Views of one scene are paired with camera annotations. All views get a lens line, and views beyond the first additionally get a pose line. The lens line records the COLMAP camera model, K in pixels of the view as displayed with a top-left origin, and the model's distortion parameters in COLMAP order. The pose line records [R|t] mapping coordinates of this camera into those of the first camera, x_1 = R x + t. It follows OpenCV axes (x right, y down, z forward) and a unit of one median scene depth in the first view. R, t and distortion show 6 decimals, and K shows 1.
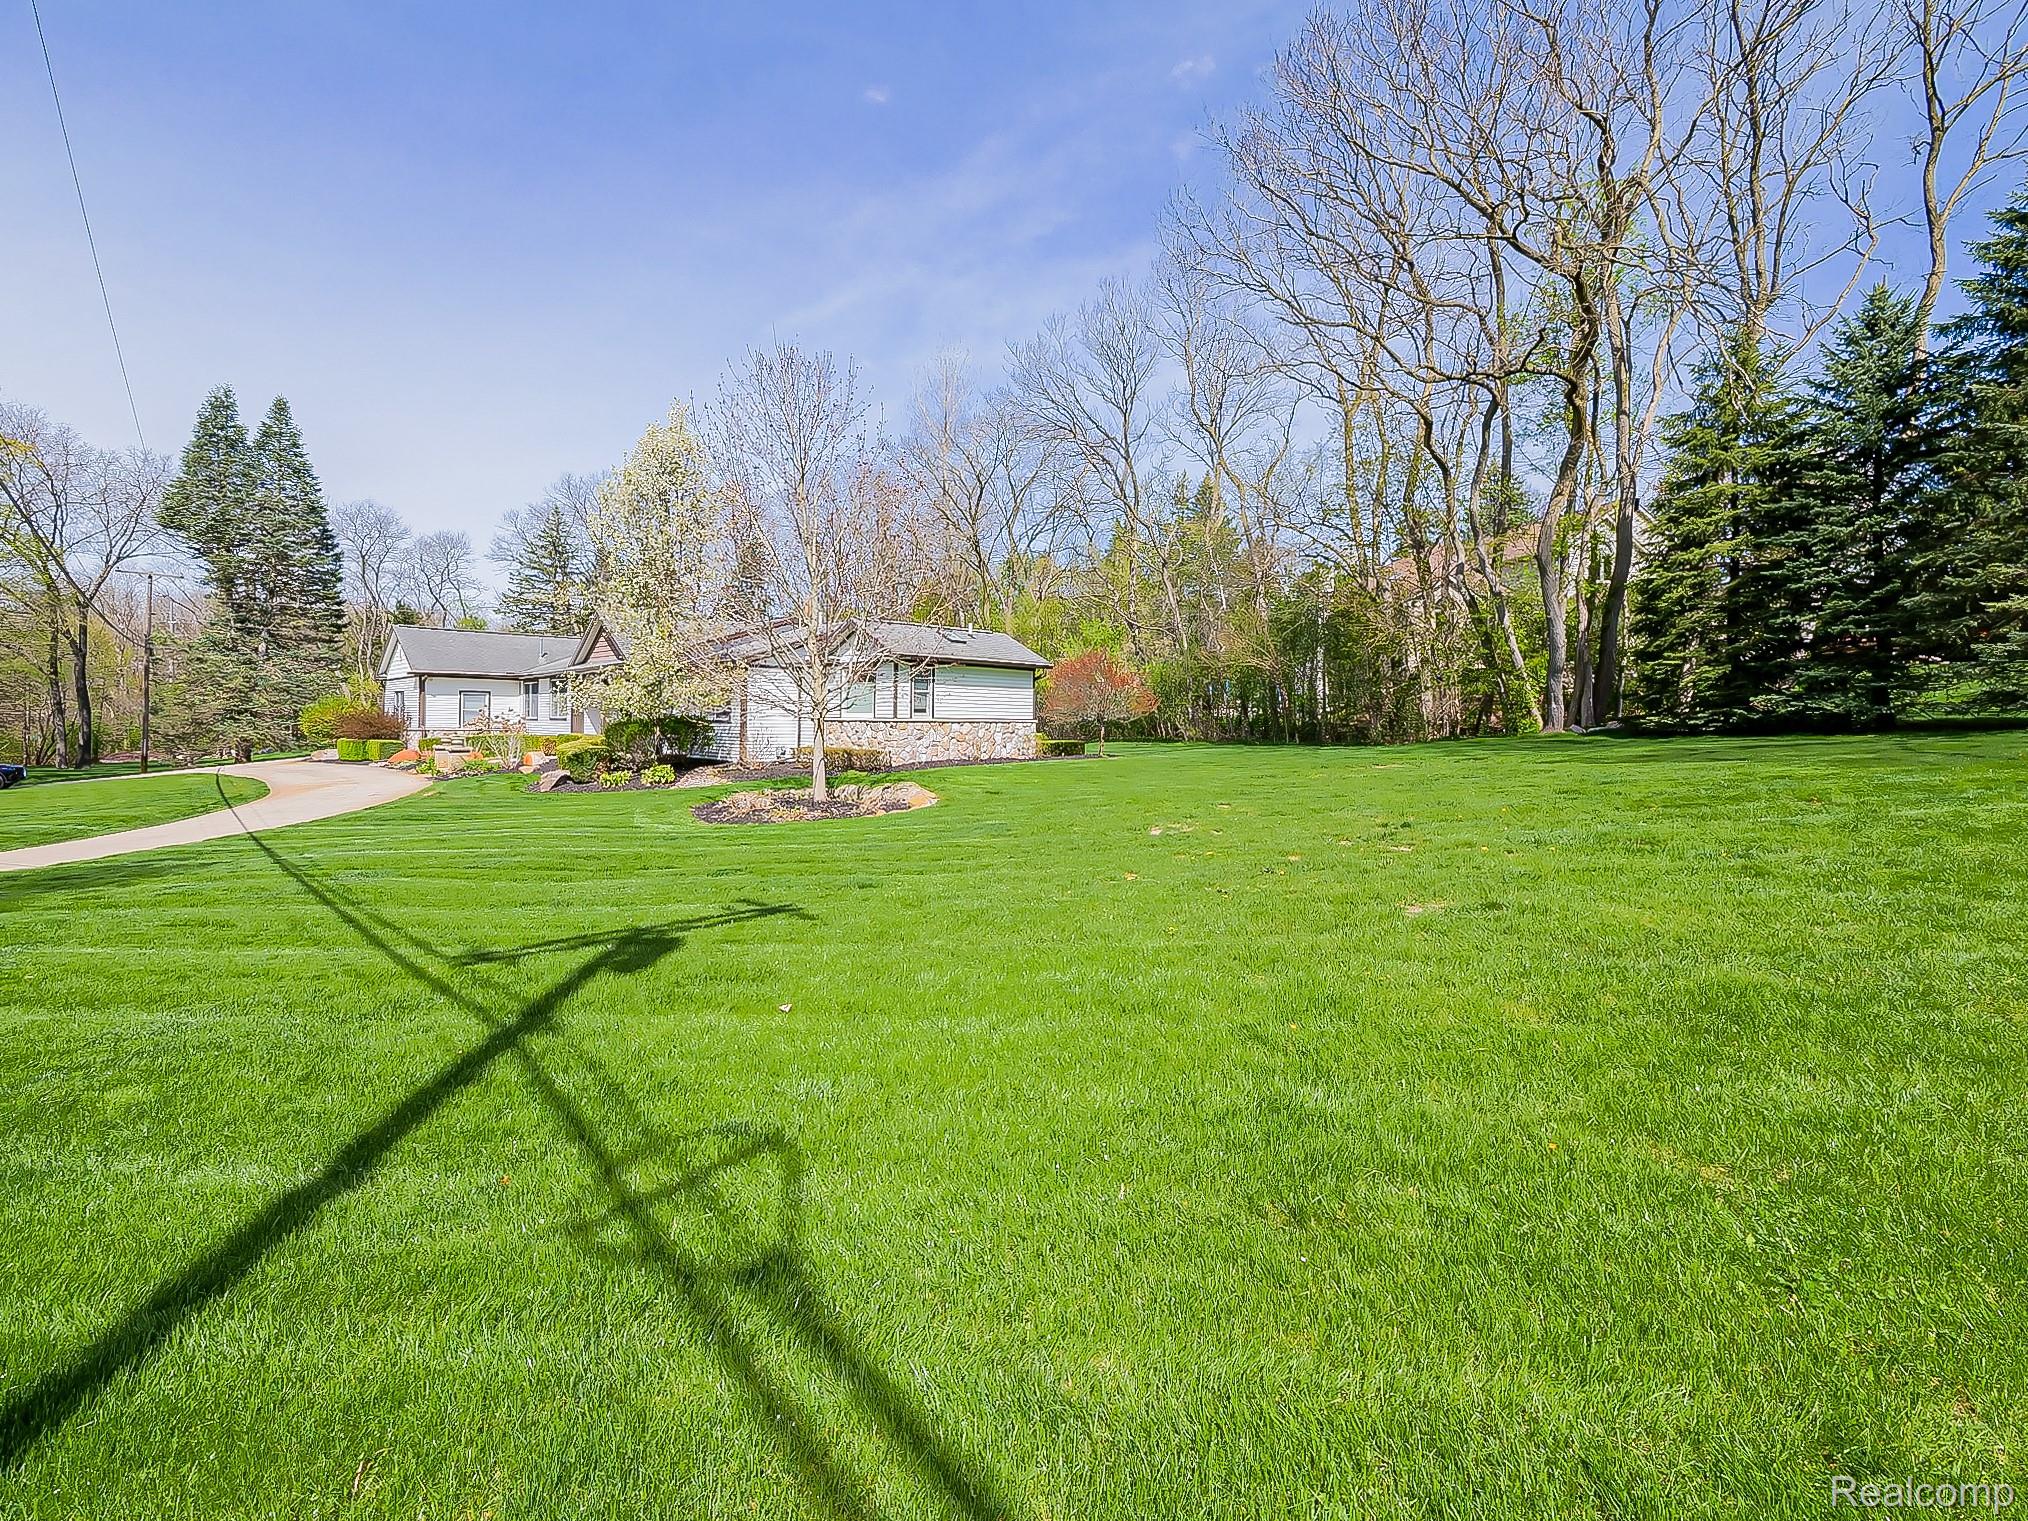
lens RADIAL K [[899.4, 0, 1013.4], [0, 899.4, 710.4], [0, 0, 1]] dist [-0.000825, -0.000419]
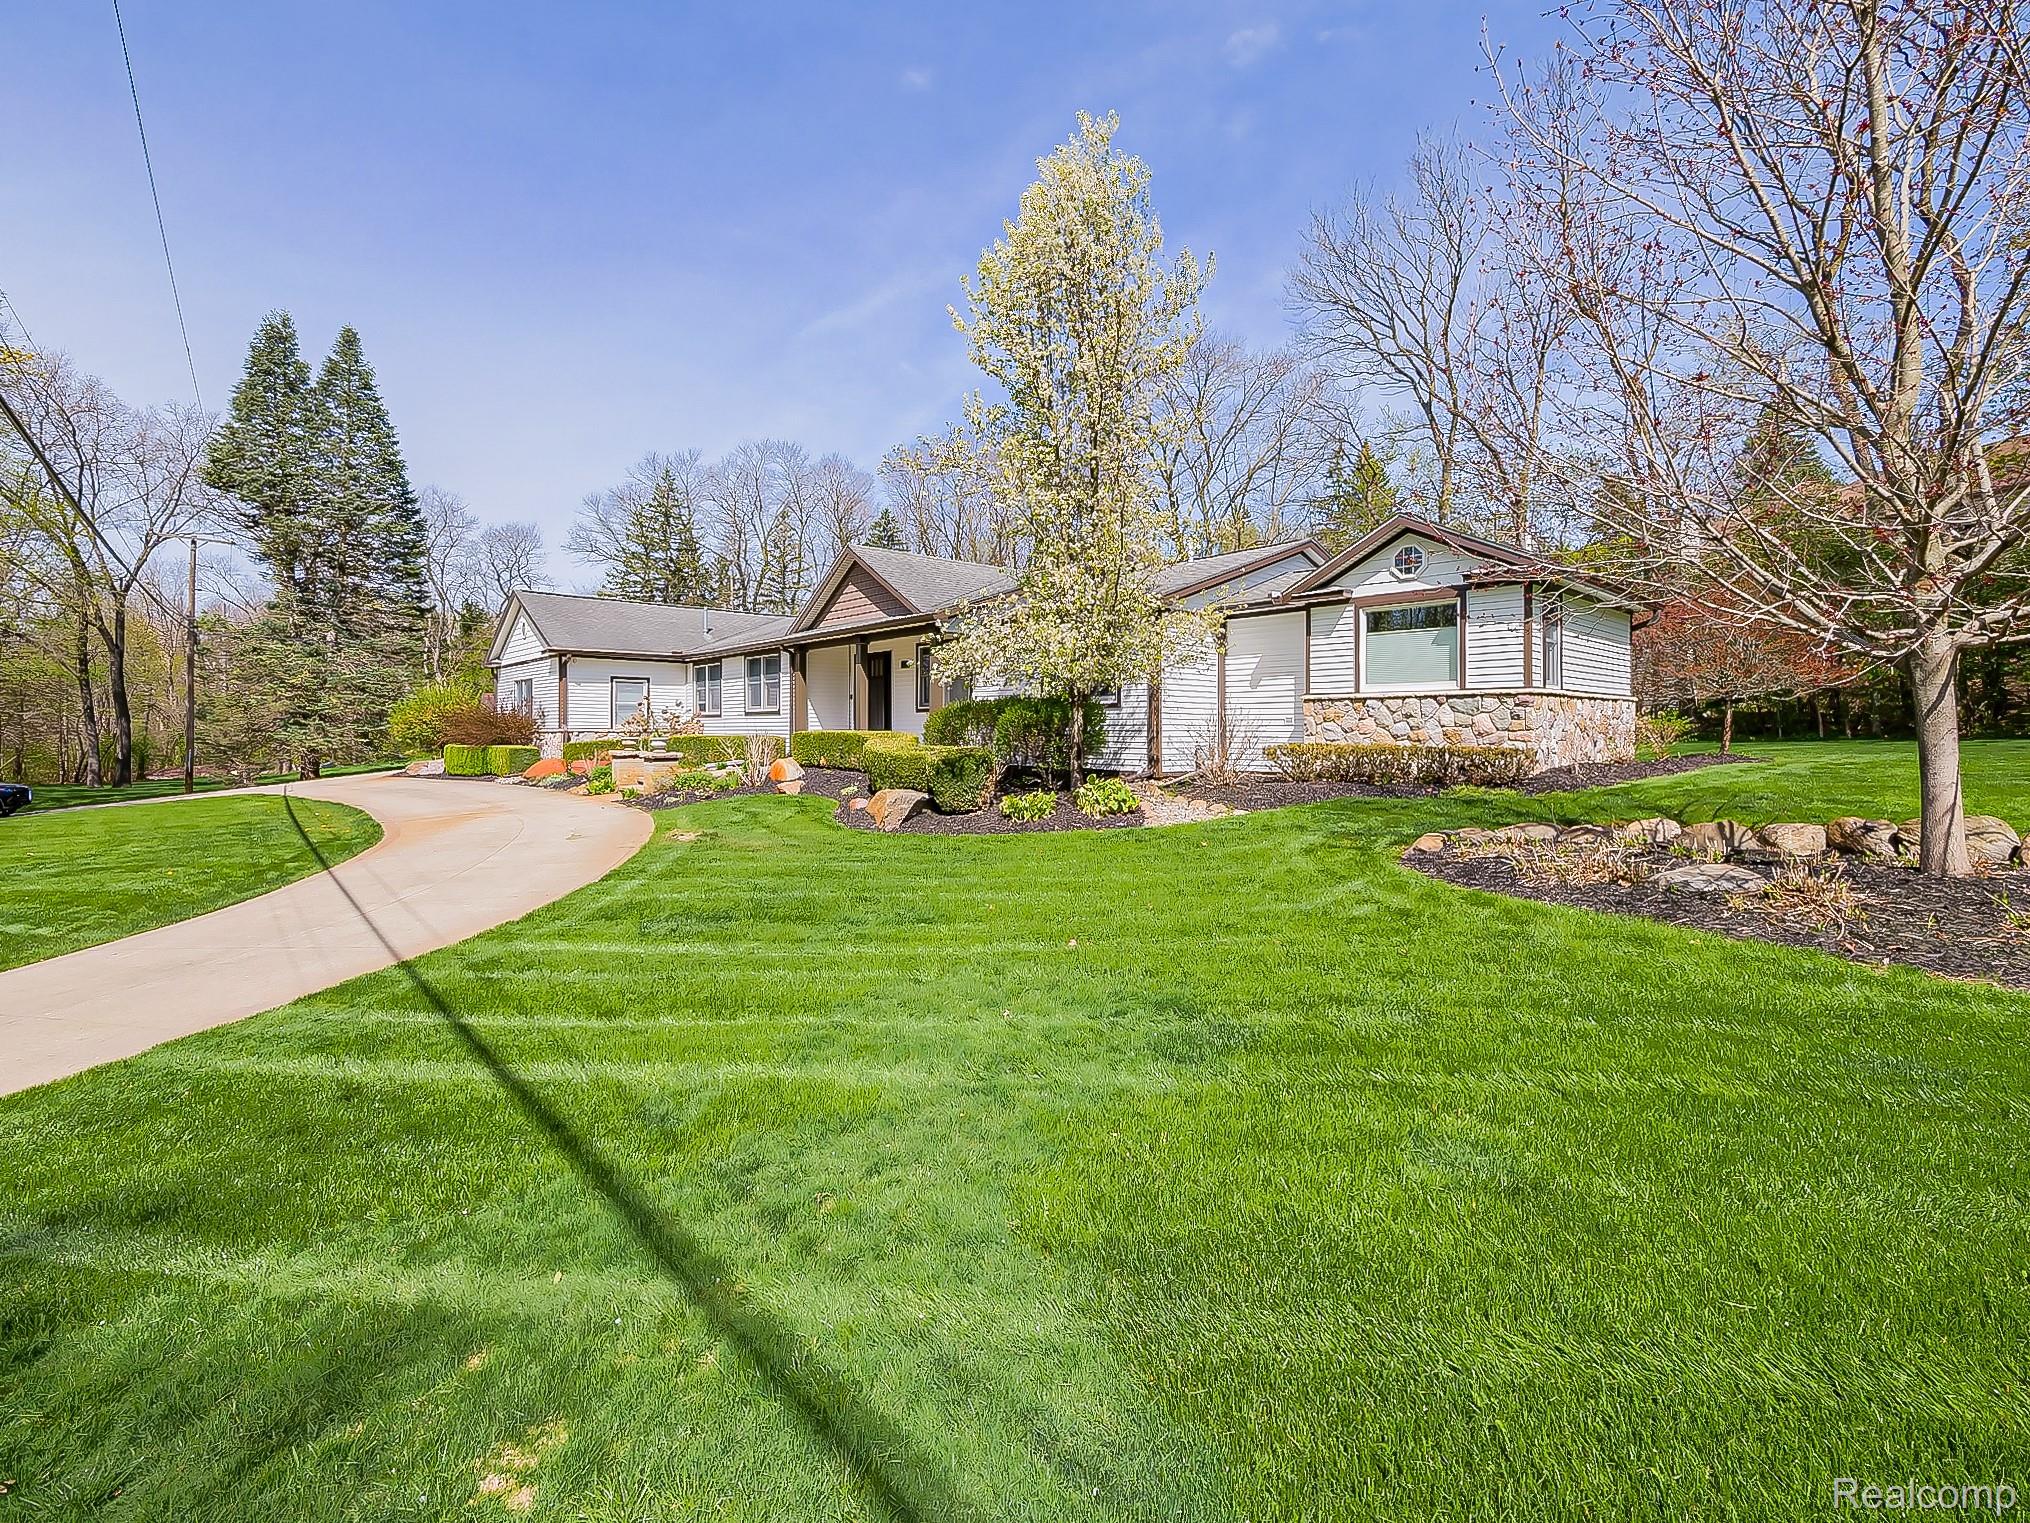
lens RADIAL K [[877.6, 0, 1004.6], [0, 877.6, 721.9], [0, 0, 1]] dist [-0.000664, -0.000262]
pose [[0.999580, -0.010723, -0.026928, -0.213393], [0.010793, 0.999939, 0.002455, 0.012148], [0.026900, -0.002745, 0.999634, 0.231206]]
